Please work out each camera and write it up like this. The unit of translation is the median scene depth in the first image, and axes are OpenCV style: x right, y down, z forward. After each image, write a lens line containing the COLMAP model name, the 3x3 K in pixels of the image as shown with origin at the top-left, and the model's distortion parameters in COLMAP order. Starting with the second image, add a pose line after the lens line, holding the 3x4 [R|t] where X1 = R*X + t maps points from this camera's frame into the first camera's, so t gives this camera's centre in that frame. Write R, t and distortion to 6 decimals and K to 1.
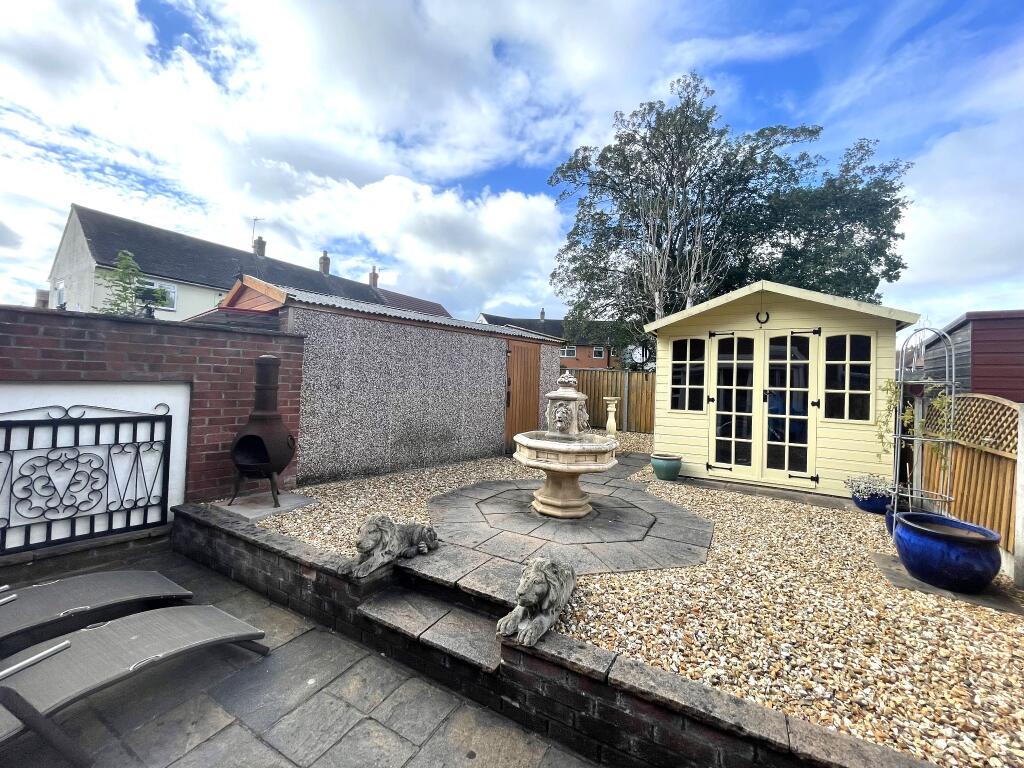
lens RADIAL K [[413.9, 0, 511.5], [0, 413.9, 376.6], [0, 0, 1]] dist [-0.004011, 0.000336]
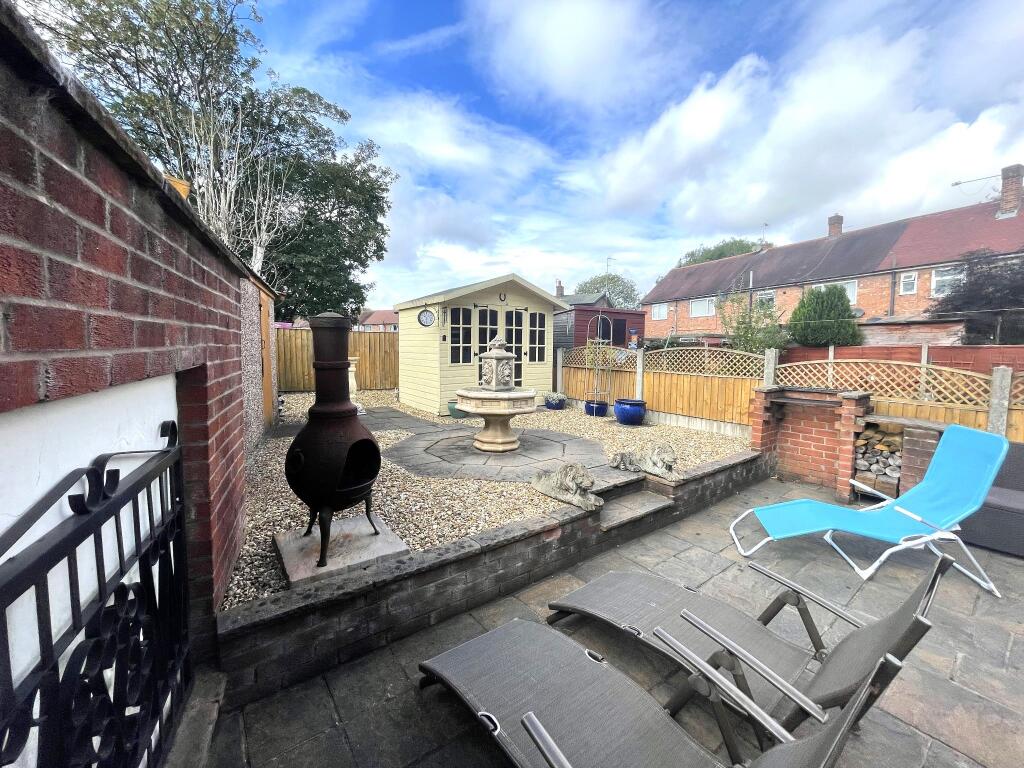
lens RADIAL K [[413.9, 0, 509.3], [0, 413.9, 379.8], [0, 0, 1]] dist [-0.004011, 0.000336]
pose [[0.406483, -0.102606, 0.907879, -0.800564], [-0.004276, 0.993450, 0.114192, -0.018988], [-0.913648, -0.050299, 0.403381, 0.385343]]
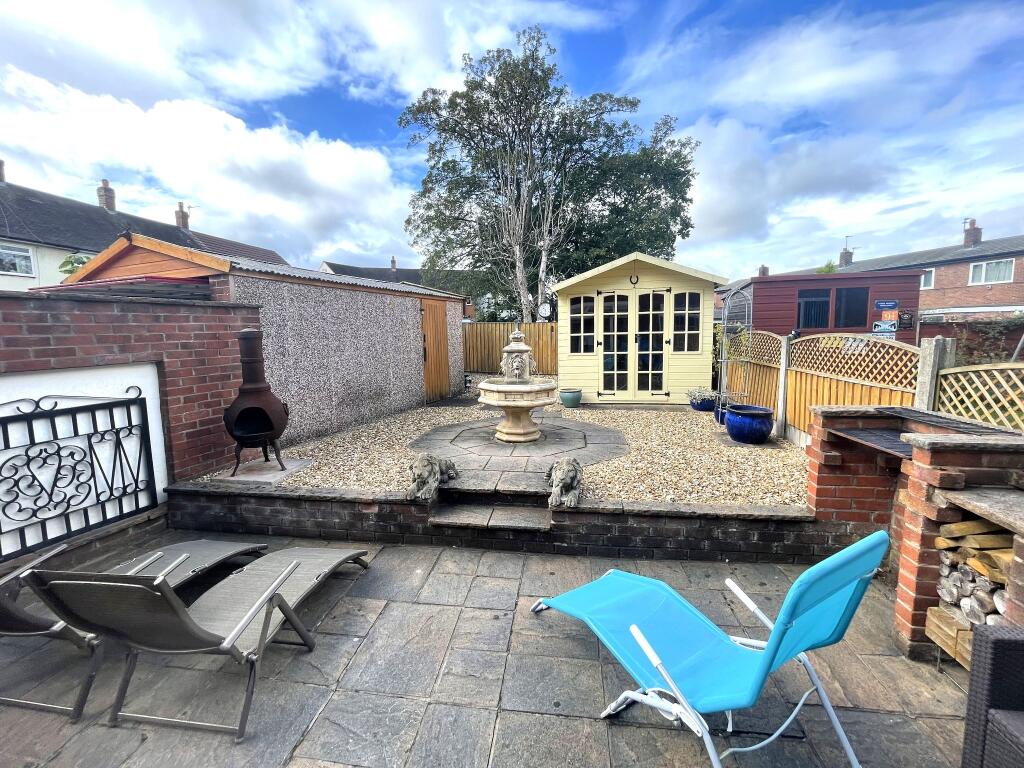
lens RADIAL K [[413.9, 0, 511.1], [0, 413.9, 374.8], [0, 0, 1]] dist [-0.004011, 0.000336]
pose [[0.932884, -0.089892, 0.348780, -0.271176], [0.047760, 0.990677, 0.127586, -0.029594], [-0.356997, -0.102366, 0.928479, -0.138875]]
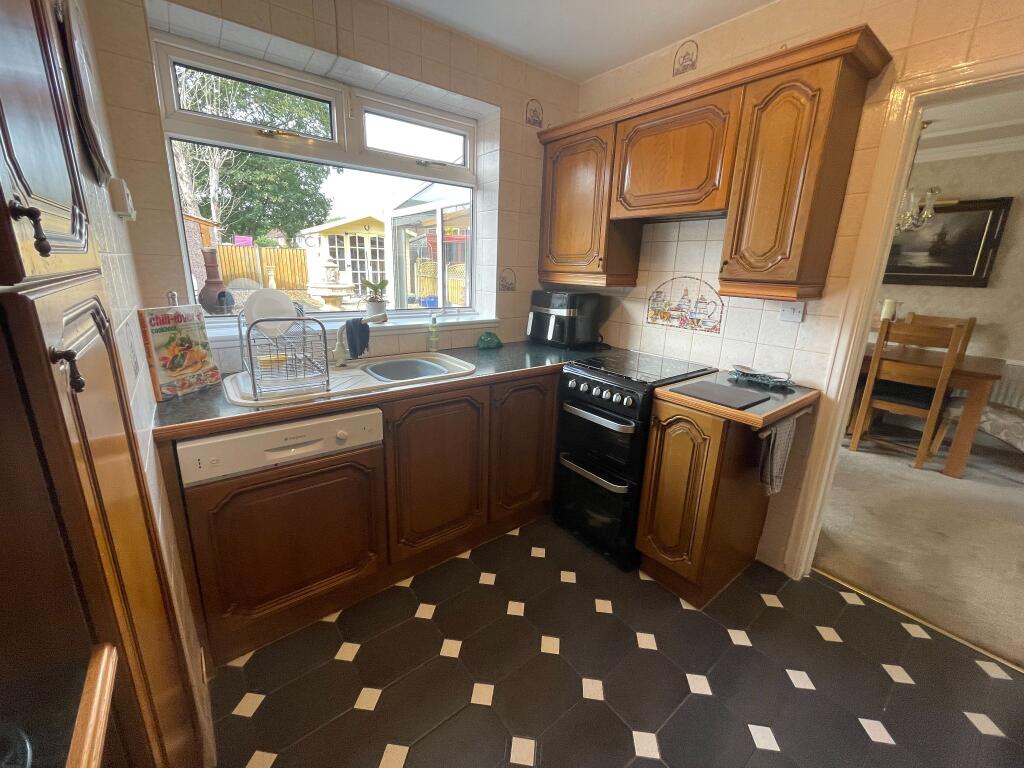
lens RADIAL K [[413.9, 0, 511.5], [0, 413.9, 378.2], [0, 0, 1]] dist [-0.004011, 0.000336]
pose [[0.389864, -0.266420, 0.881491, -1.377107], [-0.027917, 0.953375, 0.300494, -0.061984], [-0.920449, -0.141760, 0.364249, -0.713296]]
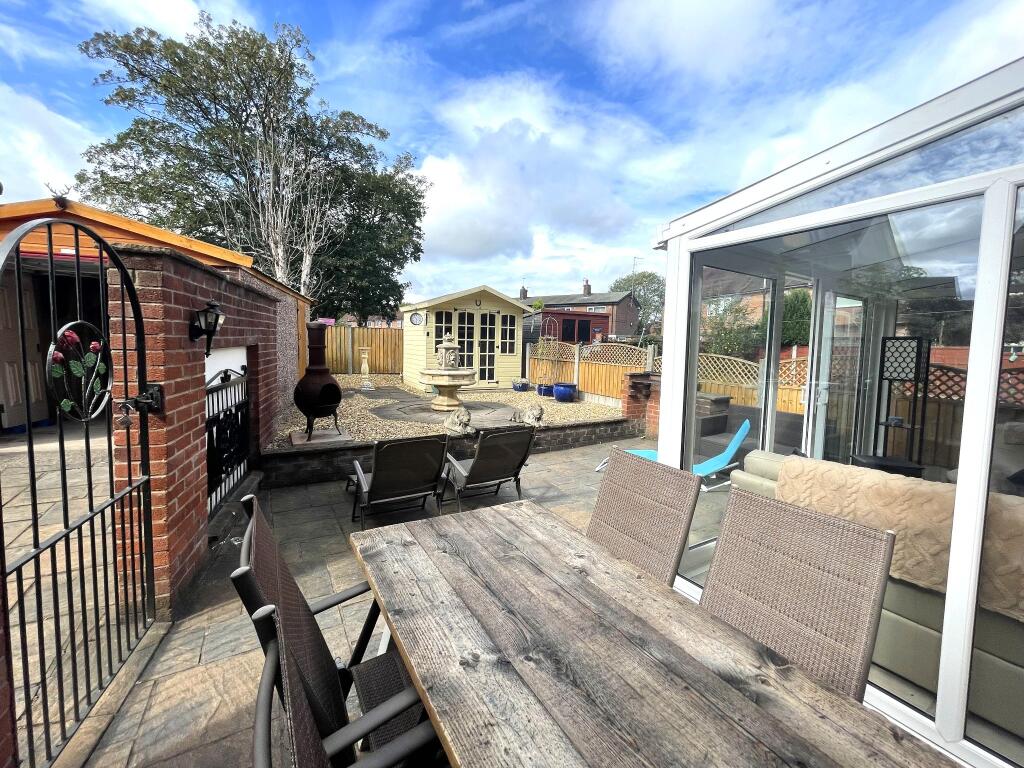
lens RADIAL K [[413.9, 0, 510.5], [0, 413.9, 381.0], [0, 0, 1]] dist [-0.004011, 0.000336]
pose [[0.496162, -0.102494, 0.862159, -1.066118], [-0.016592, 0.991707, 0.127443, -0.032034], [-0.868071, -0.077538, 0.490347, -0.105424]]
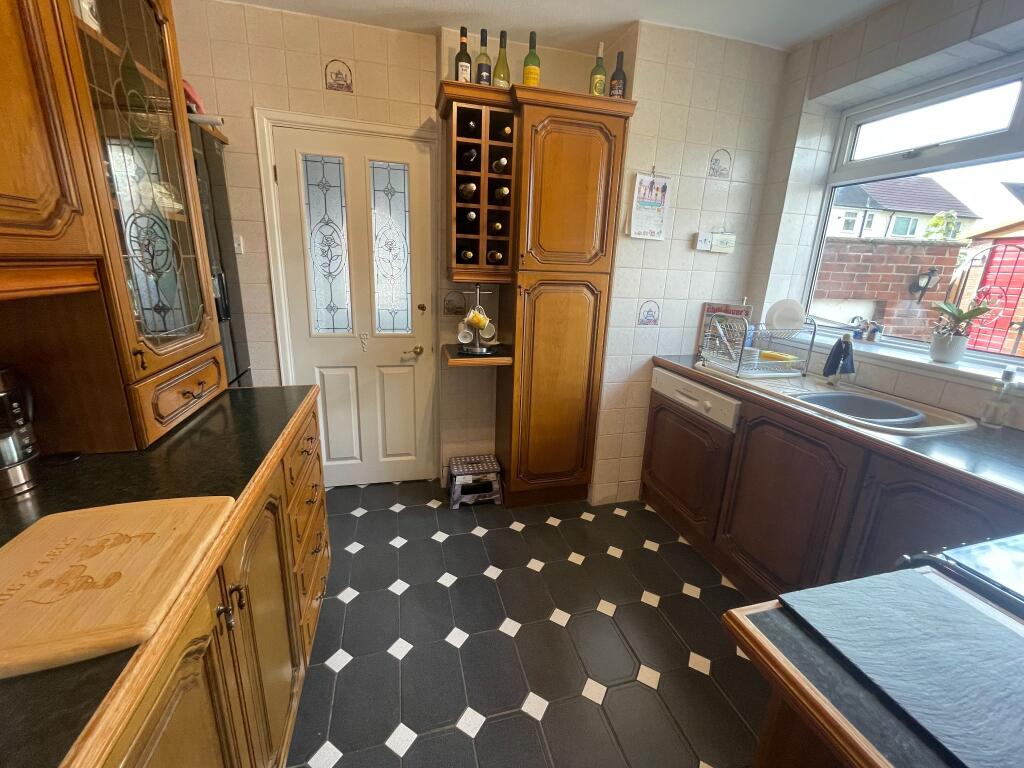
lens RADIAL K [[413.9, 0, 511.0], [0, 413.9, 378.7], [0, 0, 1]] dist [-0.004011, 0.000336]
pose [[0.699661, 0.178034, -0.691938, -0.999283], [-0.002050, 0.968953, 0.247237, -0.048803], [0.714472, -0.171564, 0.678304, -0.911314]]
